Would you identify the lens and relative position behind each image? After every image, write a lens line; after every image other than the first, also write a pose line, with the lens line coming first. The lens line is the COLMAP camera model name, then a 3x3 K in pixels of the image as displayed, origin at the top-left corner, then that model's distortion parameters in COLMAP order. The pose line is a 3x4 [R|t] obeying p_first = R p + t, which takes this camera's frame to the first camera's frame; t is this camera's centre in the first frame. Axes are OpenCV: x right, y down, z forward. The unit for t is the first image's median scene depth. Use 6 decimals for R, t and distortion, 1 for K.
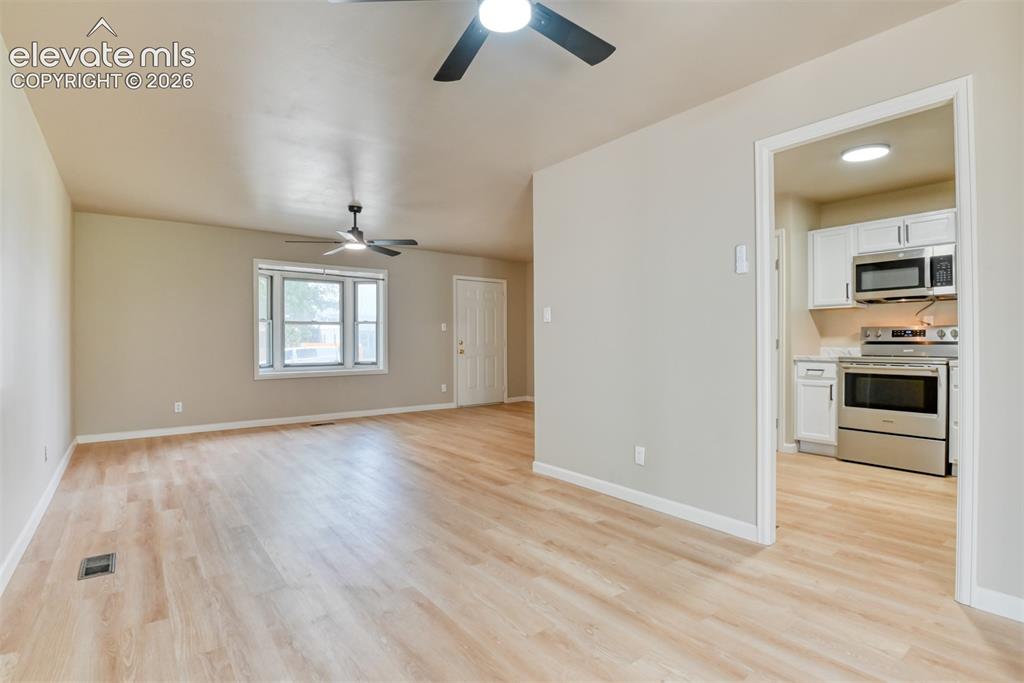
lens RADIAL K [[504.0, 0, 517.3], [0, 504.0, 341.2], [0, 0, 1]] dist [-0.020347, -0.002991]
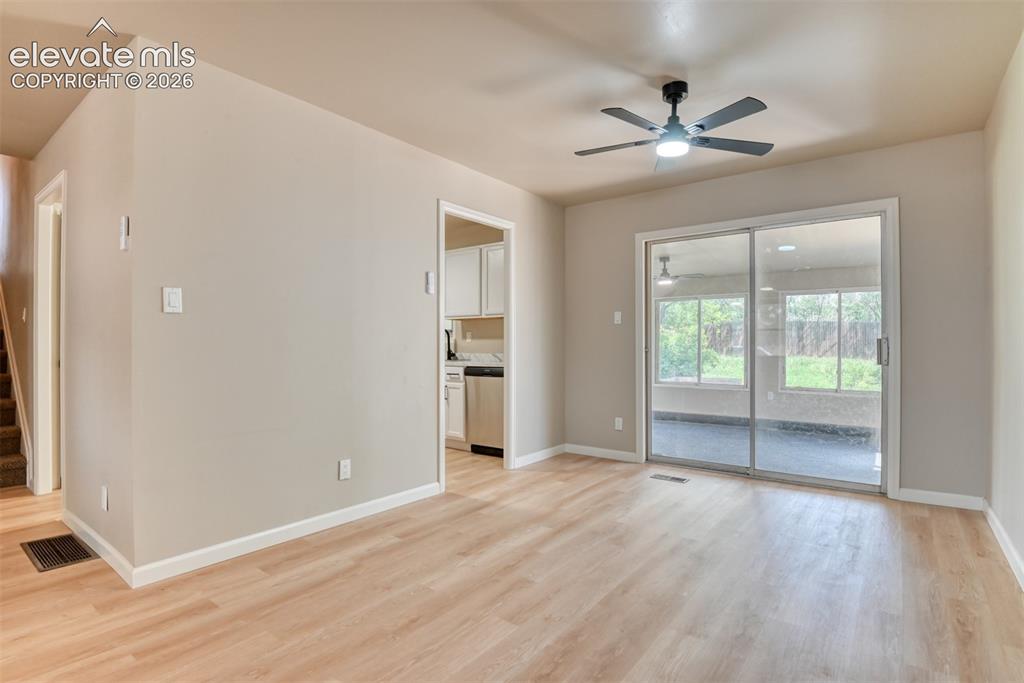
lens RADIAL K [[504.0, 0, 512.2], [0, 504.0, 343.3], [0, 0, 1]] dist [-0.020347, -0.002991]
pose [[-0.253420, 0.009189, 0.967313, -0.855477], [0.003068, 0.999957, -0.008695, 0.006088], [-0.967352, 0.000764, -0.253437, 1.100607]]
